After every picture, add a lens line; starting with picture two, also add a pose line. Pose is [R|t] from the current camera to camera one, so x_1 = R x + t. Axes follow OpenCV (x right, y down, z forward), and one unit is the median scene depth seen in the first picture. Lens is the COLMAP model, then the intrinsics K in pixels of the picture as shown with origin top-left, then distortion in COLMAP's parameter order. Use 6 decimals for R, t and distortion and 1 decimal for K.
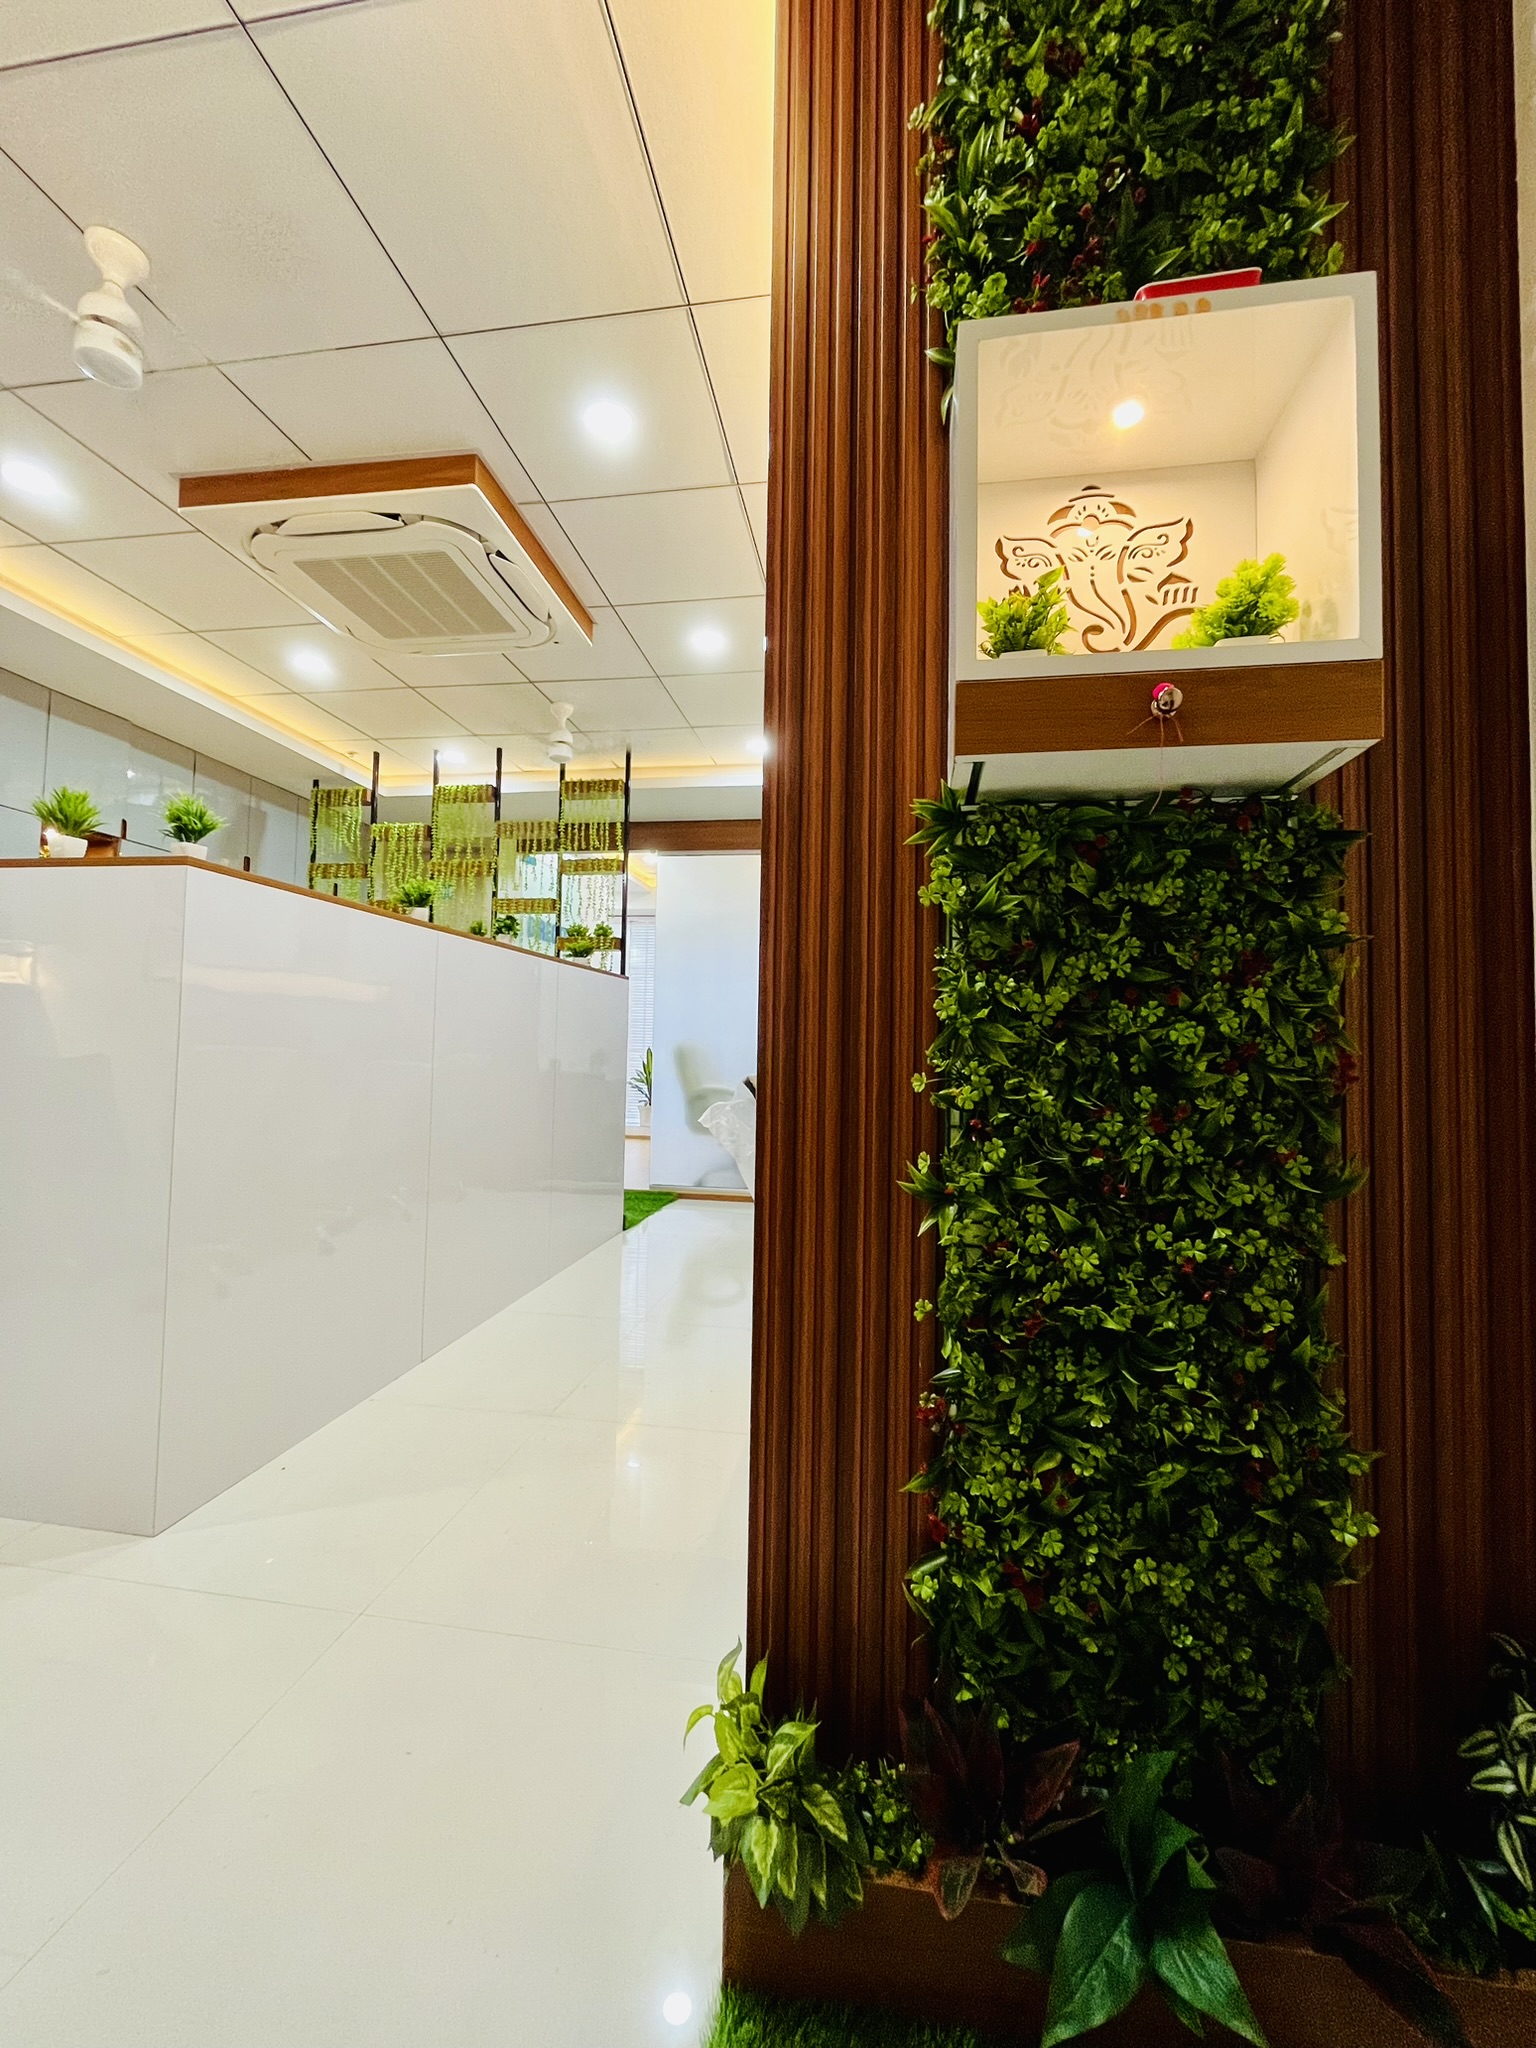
lens RADIAL K [[817.9, 0, 770.8], [0, 817.9, 1012.6], [0, 0, 1]] dist [-0.007342, 0.000144]
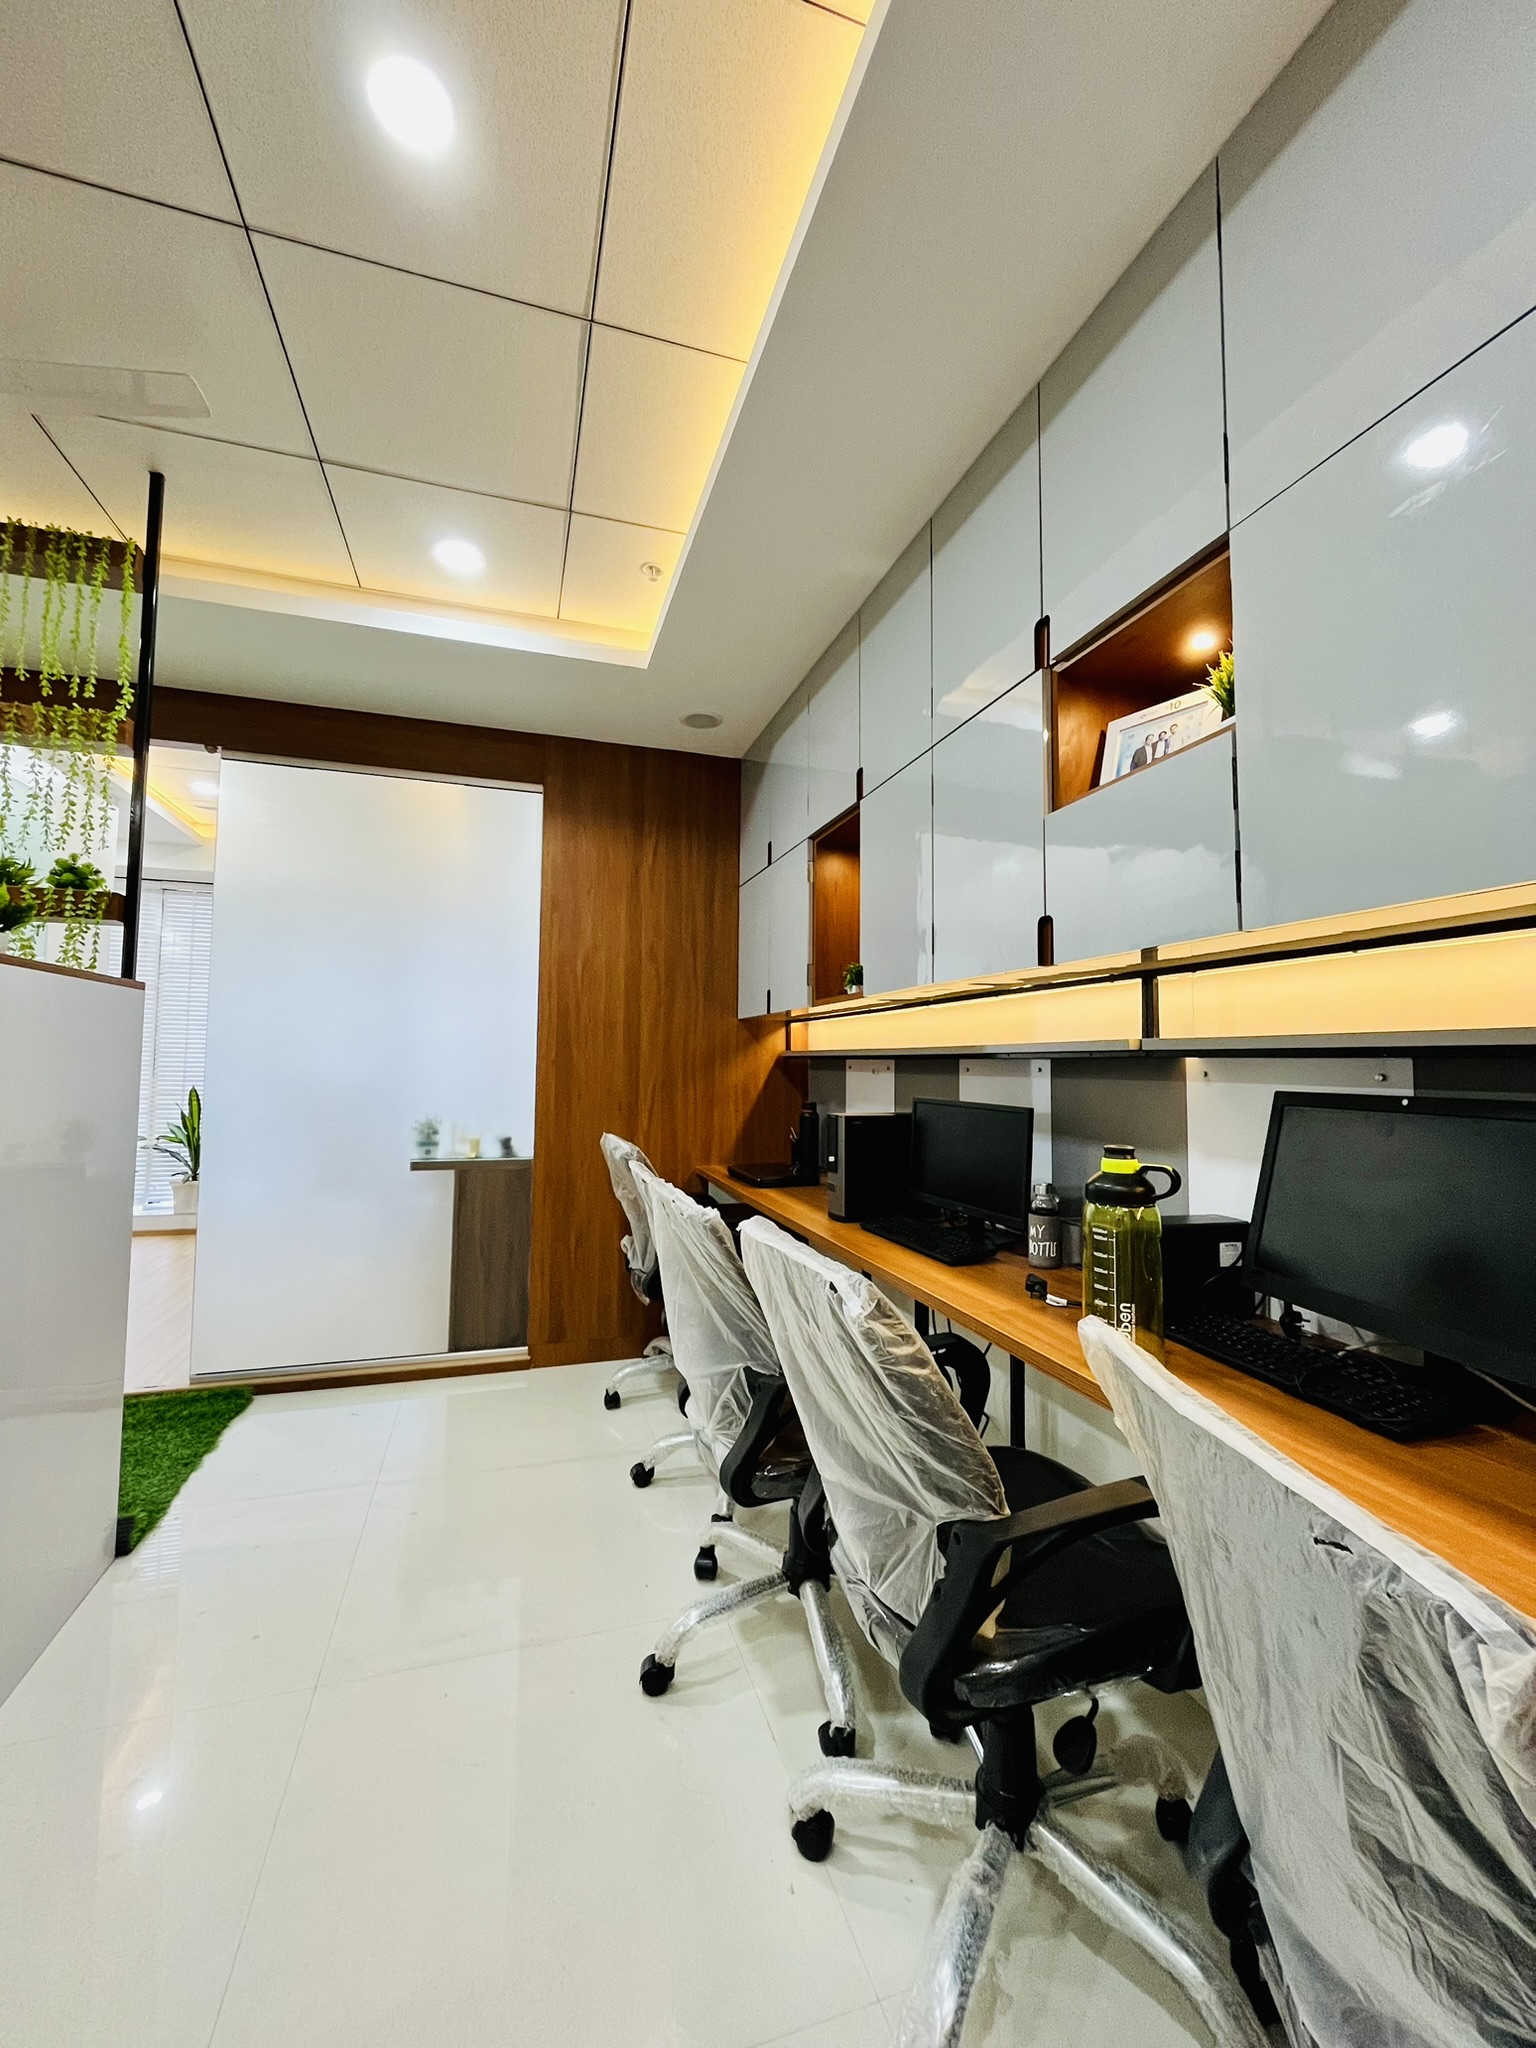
lens RADIAL K [[817.9, 0, 787.3], [0, 817.9, 1015.4], [0, 0, 1]] dist [-0.007342, 0.000144]
pose [[0.881105, 0.010169, 0.472811, -0.067502], [0.002501, 0.999655, -0.026161, -0.011954], [-0.472914, 0.024233, 0.880775, 0.401607]]
